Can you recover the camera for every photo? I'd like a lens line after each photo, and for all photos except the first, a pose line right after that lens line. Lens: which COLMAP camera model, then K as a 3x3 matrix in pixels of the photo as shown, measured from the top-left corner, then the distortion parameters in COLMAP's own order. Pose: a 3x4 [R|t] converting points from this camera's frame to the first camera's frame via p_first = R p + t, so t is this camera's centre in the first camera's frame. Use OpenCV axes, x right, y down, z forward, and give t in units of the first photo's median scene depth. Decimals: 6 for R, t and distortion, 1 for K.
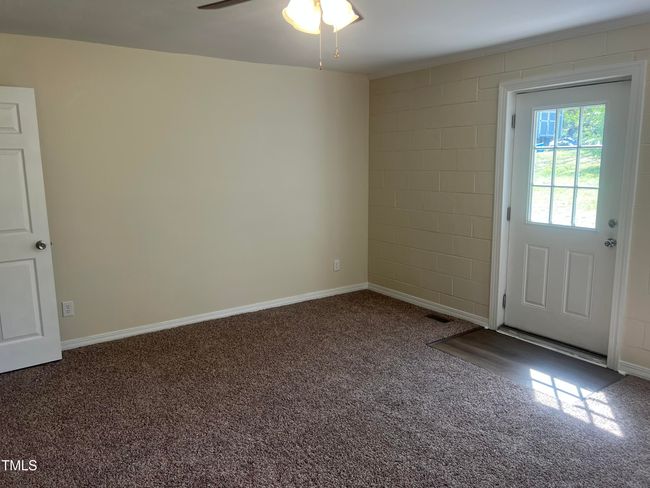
lens RADIAL K [[493.8, 0, 326.6], [0, 493.8, 242.1], [0, 0, 1]] dist [0.057469, -0.063449]
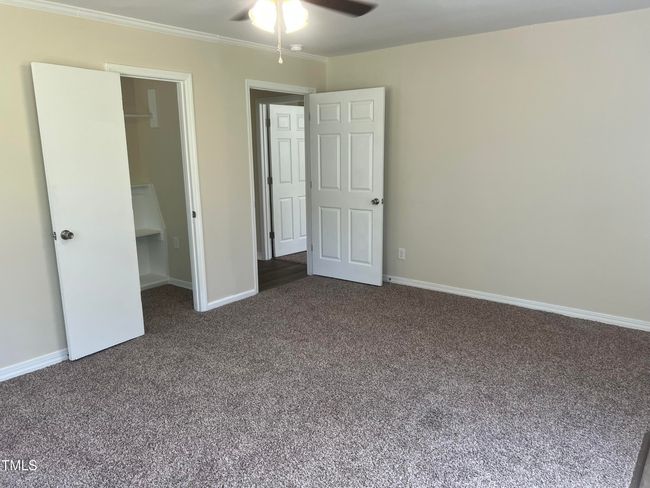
lens RADIAL K [[493.8, 0, 326.1], [0, 493.8, 260.8], [0, 0, 1]] dist [0.057469, -0.063449]
pose [[0.274847, 0.227543, -0.934175, 0.703898], [-0.150235, 0.969823, 0.192024, -0.075803], [0.949678, 0.087569, 0.300738, 0.440600]]
